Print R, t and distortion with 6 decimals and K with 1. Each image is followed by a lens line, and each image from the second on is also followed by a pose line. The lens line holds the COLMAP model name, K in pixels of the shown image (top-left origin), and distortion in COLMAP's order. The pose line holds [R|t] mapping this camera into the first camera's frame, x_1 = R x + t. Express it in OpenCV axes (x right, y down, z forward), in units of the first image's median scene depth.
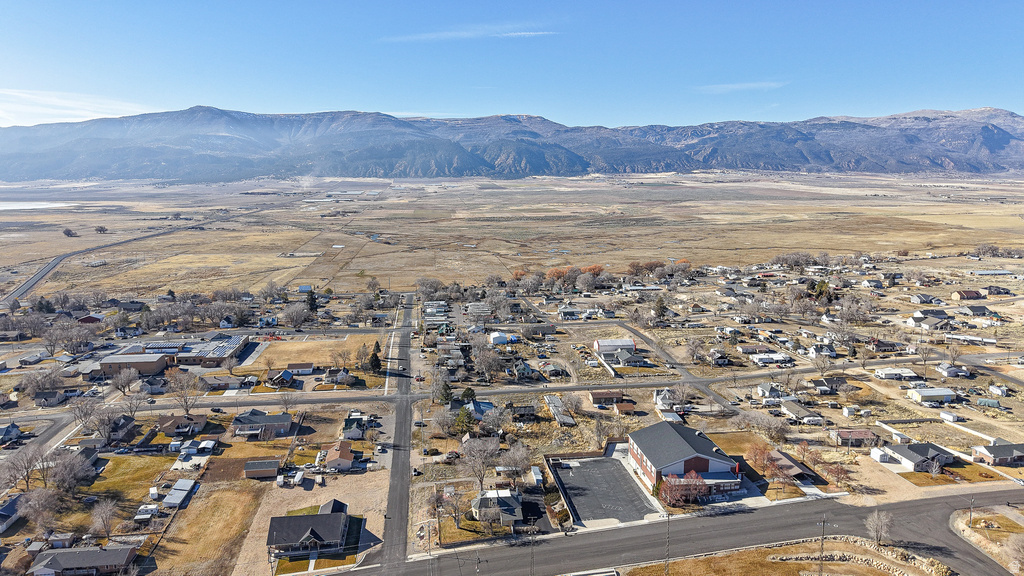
lens RADIAL K [[684.0, 0, 512.0], [0, 684.0, 288.0], [0, 0, 1]] dist [0.059008, -0.073990]
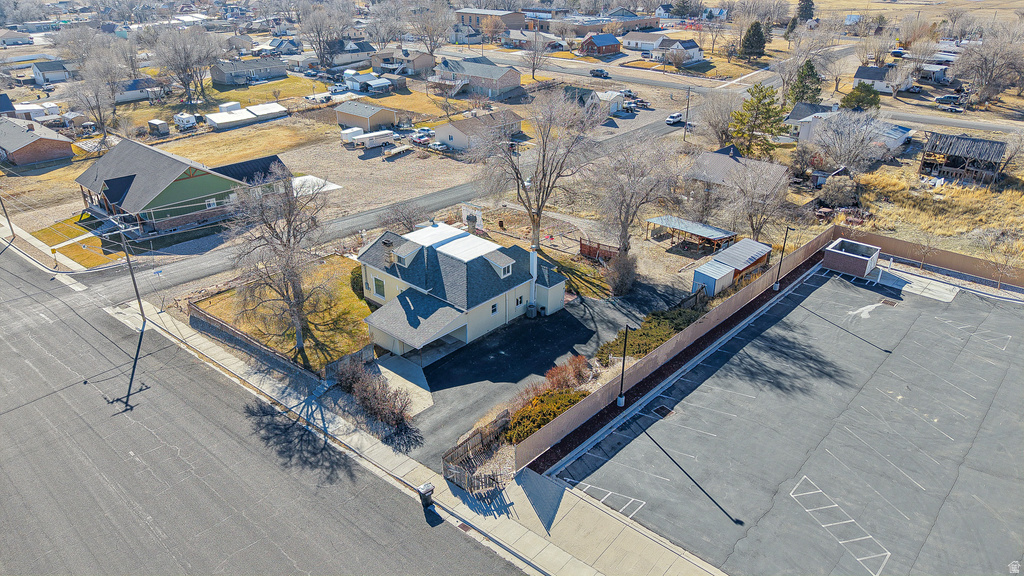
lens RADIAL K [[685.6, 0, 515.1], [0, 685.6, 289.3], [0, 0, 1]] dist [0.046844, -0.063550]
pose [[0.641931, 0.337873, -0.688306, 0.162627], [-0.130867, 0.932786, 0.335833, 0.190923], [0.755512, -0.125505, 0.643001, 0.722818]]
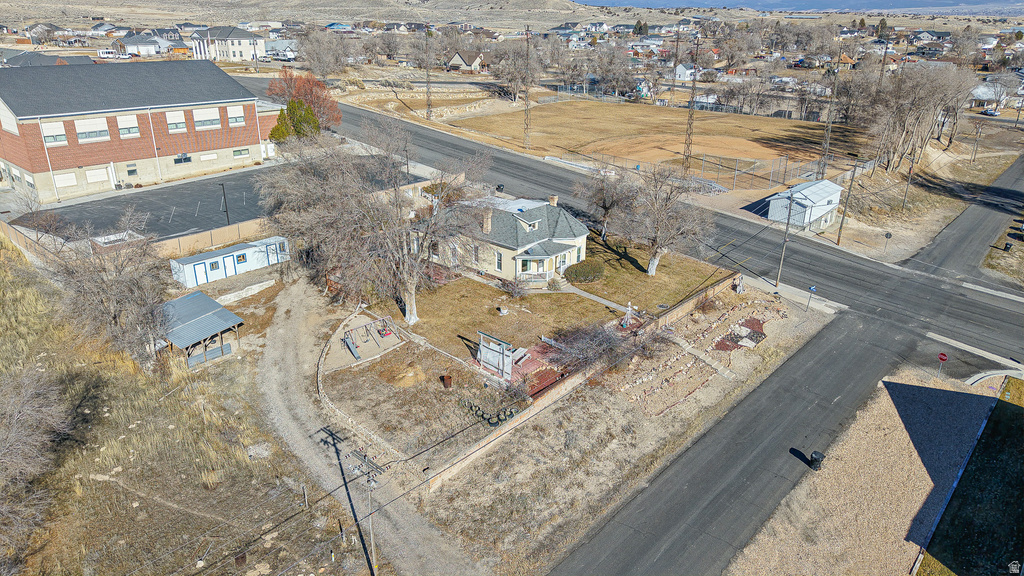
lens RADIAL K [[685.4, 0, 512.0], [0, 685.4, 288.0], [0, 0, 1]] dist [0.033622, -0.038601]
pose [[-0.643213, -0.288141, 0.709402, -0.223948], [0.118934, 0.877648, 0.464315, 0.159101], [-0.756394, 0.383026, -0.530245, 1.013725]]
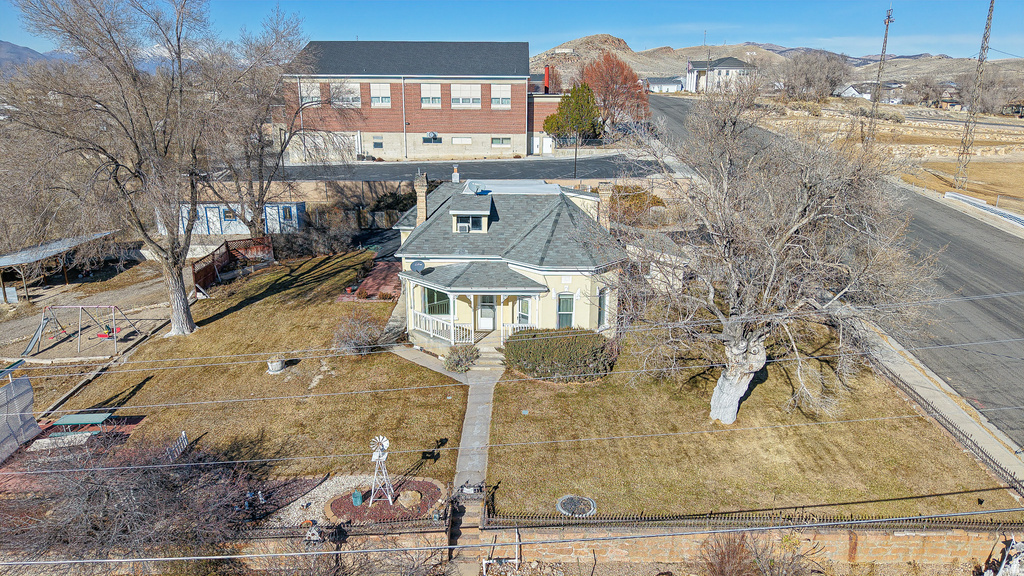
lens RADIAL K [[685.6, 0, 515.1], [0, 685.6, 289.3], [0, 0, 1]] dist [0.046844, -0.063550]
pose [[0.134018, -0.278299, 0.951099, -0.154930], [0.159127, 0.953346, 0.256534, 0.240920], [-0.978120, 0.116965, 0.172050, 0.835129]]
